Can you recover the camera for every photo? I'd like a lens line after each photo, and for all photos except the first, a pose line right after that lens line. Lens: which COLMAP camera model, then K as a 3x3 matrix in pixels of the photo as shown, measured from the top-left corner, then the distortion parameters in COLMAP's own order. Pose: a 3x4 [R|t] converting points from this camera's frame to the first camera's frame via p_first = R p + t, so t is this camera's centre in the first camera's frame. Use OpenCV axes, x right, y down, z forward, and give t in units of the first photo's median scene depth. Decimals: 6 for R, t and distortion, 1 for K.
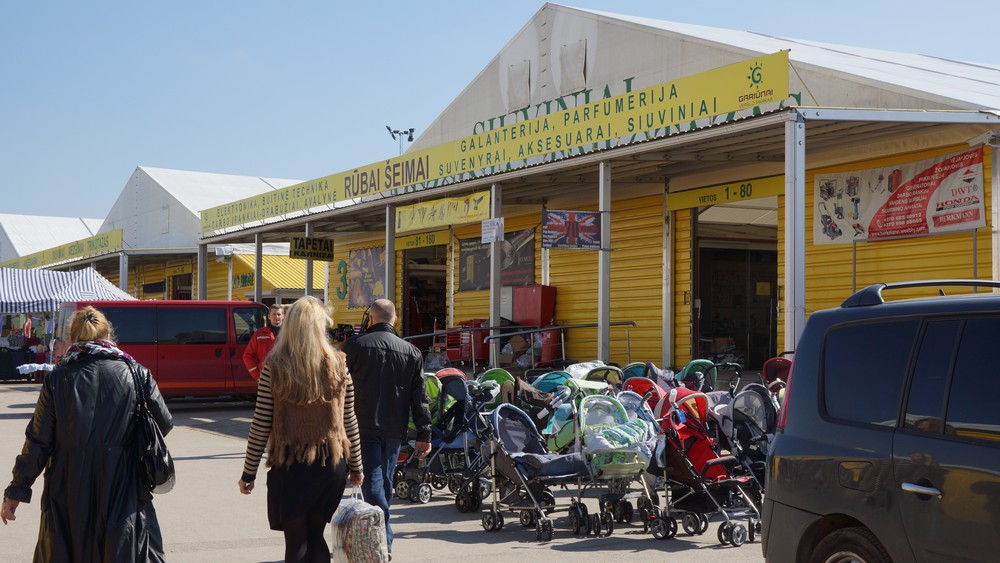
lens RADIAL K [[1426.1, 0, 501.6], [0, 1426.1, 281.3], [0, 0, 1]] dist [0.018811, 0.000000]
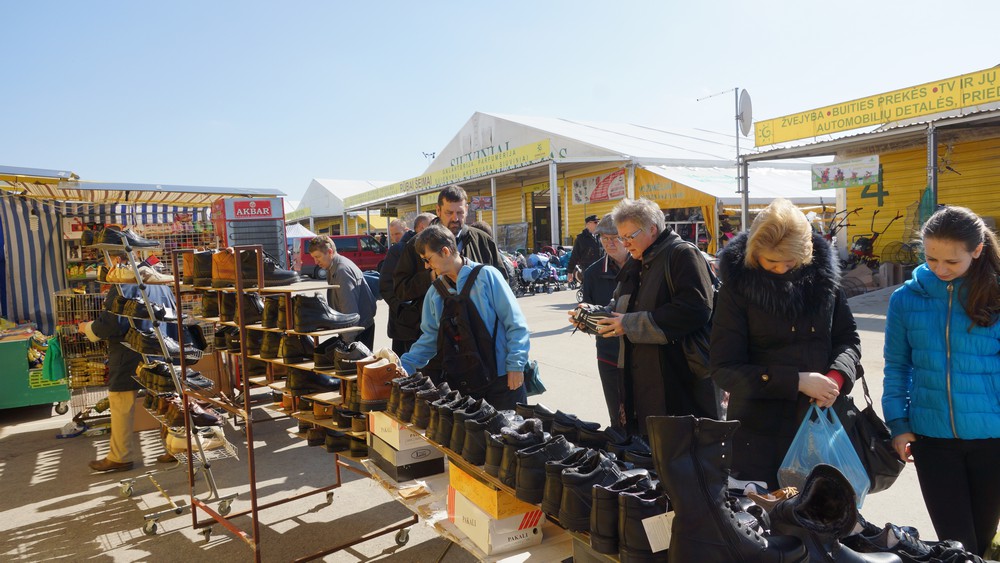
lens RADIAL K [[661.7, 0, 499.3], [0, 661.7, 287.9], [0, 0, 1]] dist [-0.013042, 0.011297]
pose [[0.998776, -0.043975, 0.022657, 0.044174], [0.041435, 0.993875, 0.102449, -0.003116], [-0.027023, -0.101385, 0.994480, -0.272931]]
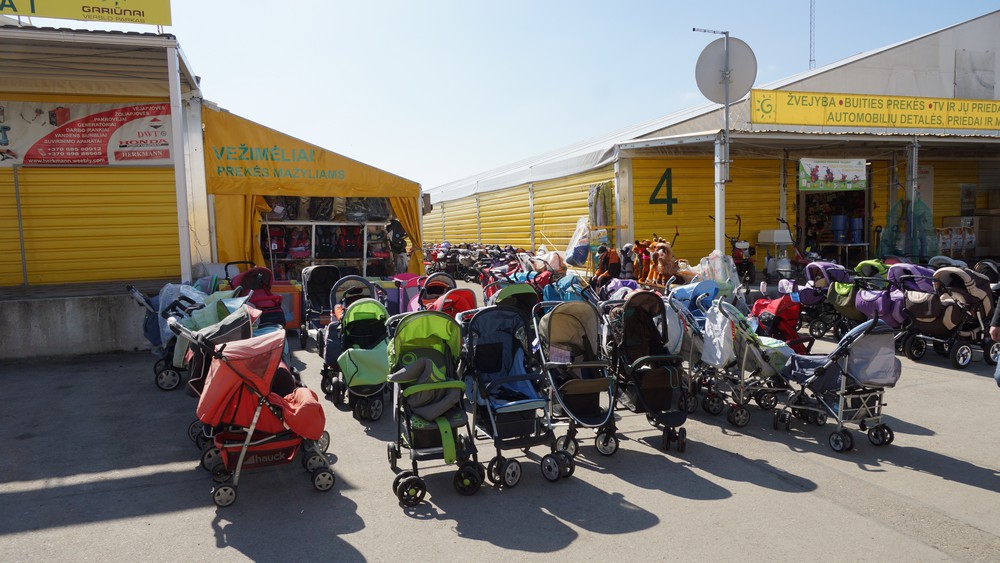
lens RADIAL K [[661.7, 0, 500.5], [0, 661.7, 288.3], [0, 0, 1]] dist [-0.013042, 0.011297]
pose [[0.149805, -0.088853, 0.984715, -0.203748], [-0.013130, 0.995687, 0.091841, 0.014667], [-0.988628, -0.026688, 0.147992, 0.527981]]
